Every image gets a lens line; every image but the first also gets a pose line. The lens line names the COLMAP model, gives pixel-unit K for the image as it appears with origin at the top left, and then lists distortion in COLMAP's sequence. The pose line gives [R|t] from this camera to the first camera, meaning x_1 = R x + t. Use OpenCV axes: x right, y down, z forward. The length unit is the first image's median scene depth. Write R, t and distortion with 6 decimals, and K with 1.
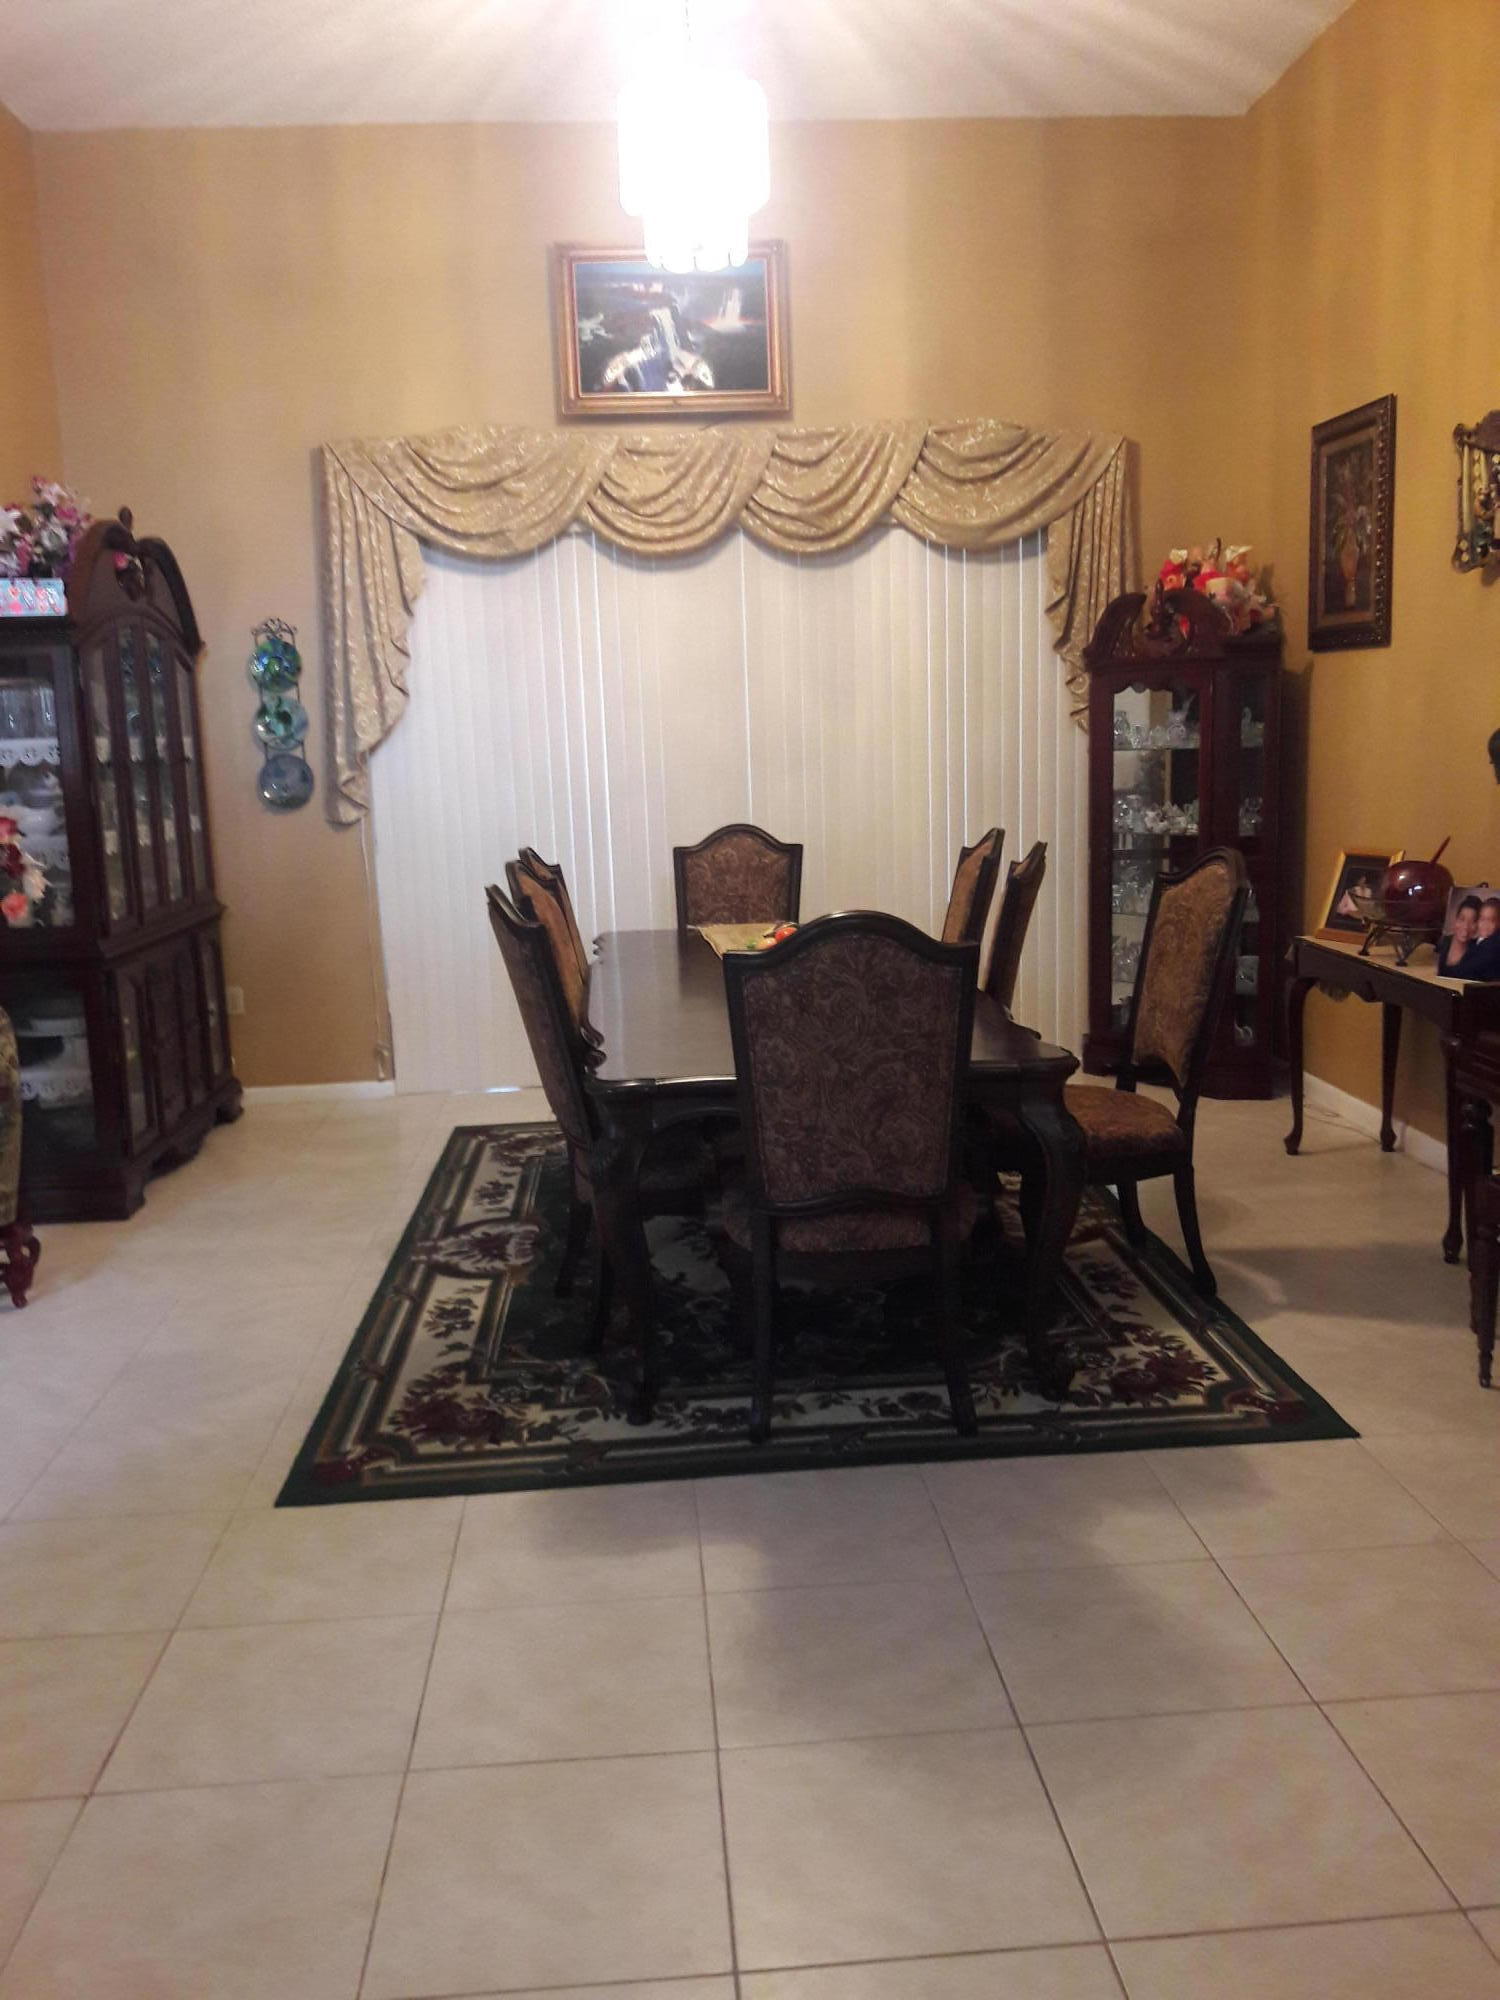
lens RADIAL K [[1649.1, 0, 788.9], [0, 1649.1, 1004.0], [0, 0, 1]] dist [0.112483, -0.339566]
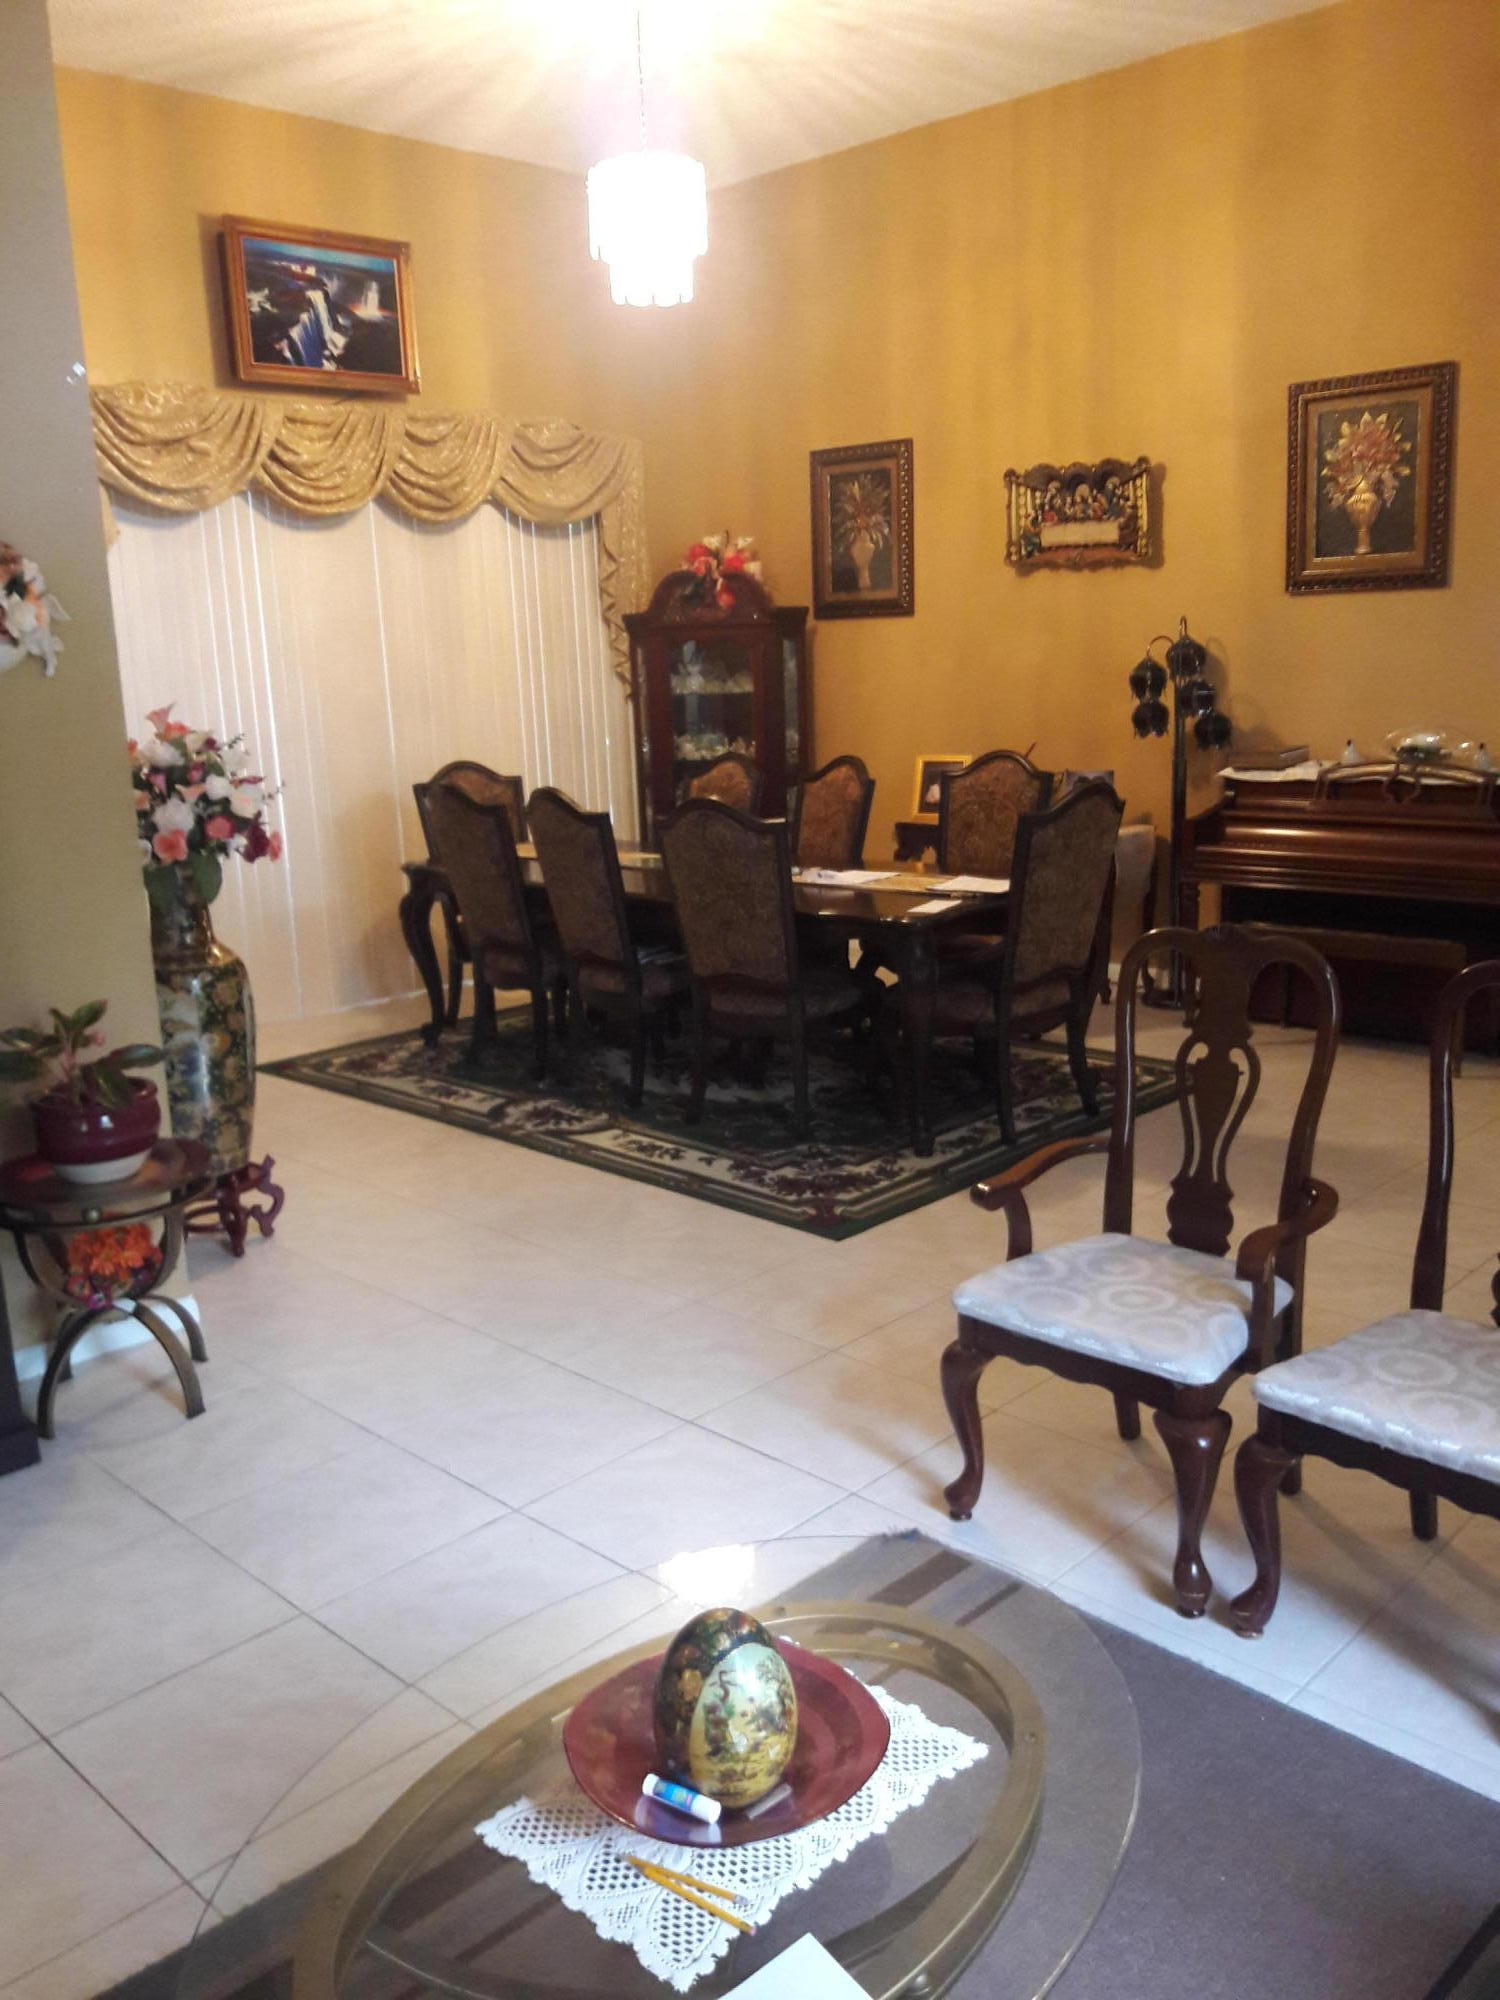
lens RADIAL K [[1649.1, 0, 788.9], [0, 1649.1, 1004.0], [0, 0, 1]] dist [0.112483, -0.339566]
pose [[0.744681, -0.136944, 0.653220, -0.615828], [0.122518, 0.990141, 0.067906, 0.005925], [-0.656079, 0.029463, 0.754117, -0.002150]]
